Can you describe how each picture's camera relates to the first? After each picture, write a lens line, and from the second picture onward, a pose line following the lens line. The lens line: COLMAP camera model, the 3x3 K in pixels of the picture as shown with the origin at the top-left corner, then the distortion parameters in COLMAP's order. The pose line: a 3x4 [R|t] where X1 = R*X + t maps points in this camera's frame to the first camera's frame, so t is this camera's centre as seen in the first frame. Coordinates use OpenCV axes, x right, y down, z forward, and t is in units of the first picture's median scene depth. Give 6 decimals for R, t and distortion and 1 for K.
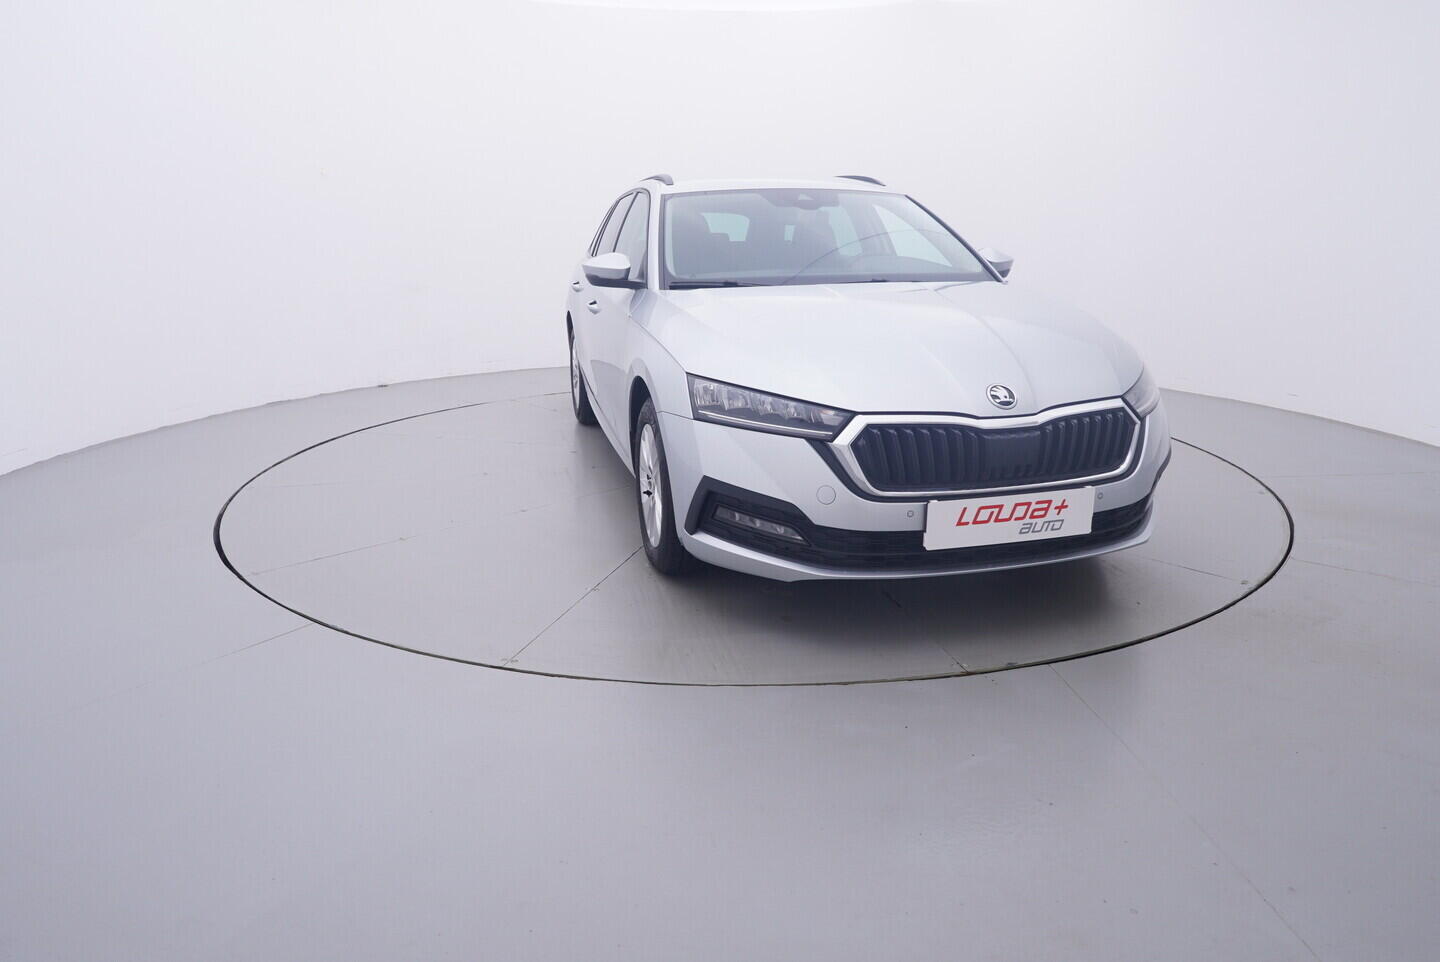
lens RADIAL K [[931.9, 0, 719.3], [0, 931.9, 481.0], [0, 0, 1]] dist [-0.006452, 0.000012]
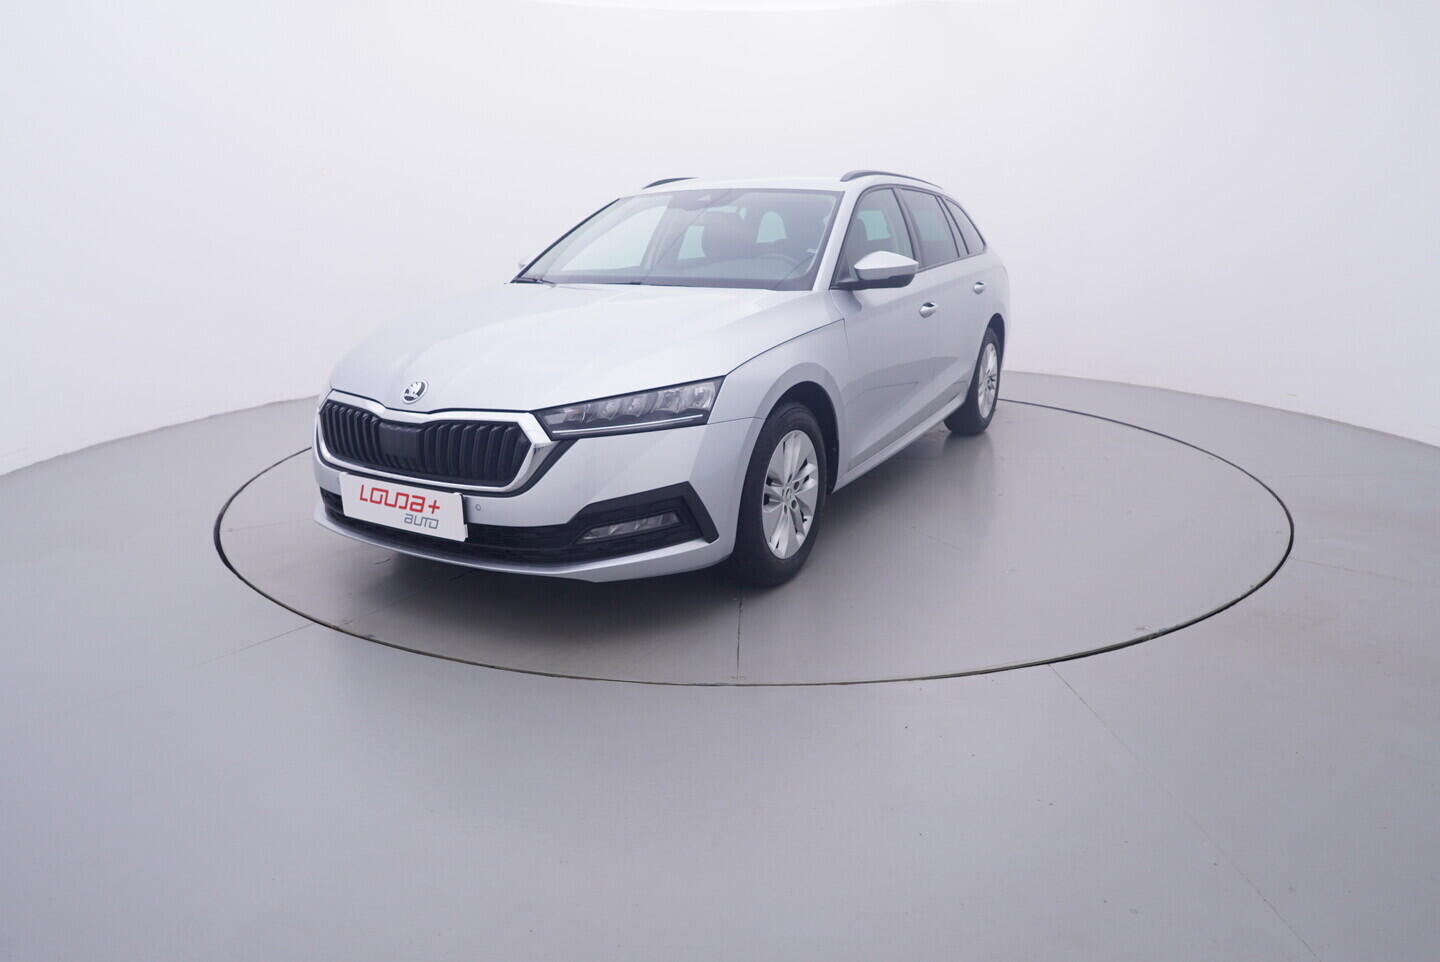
lens RADIAL K [[931.9, 0, 721.1], [0, 931.9, 477.6], [0, 0, 1]] dist [-0.006452, 0.000012]
pose [[0.703335, 0.189083, -0.685250, 1.288576], [-0.187015, 0.979235, 0.078252, -0.142905], [0.685817, 0.073115, 0.724092, 0.476868]]
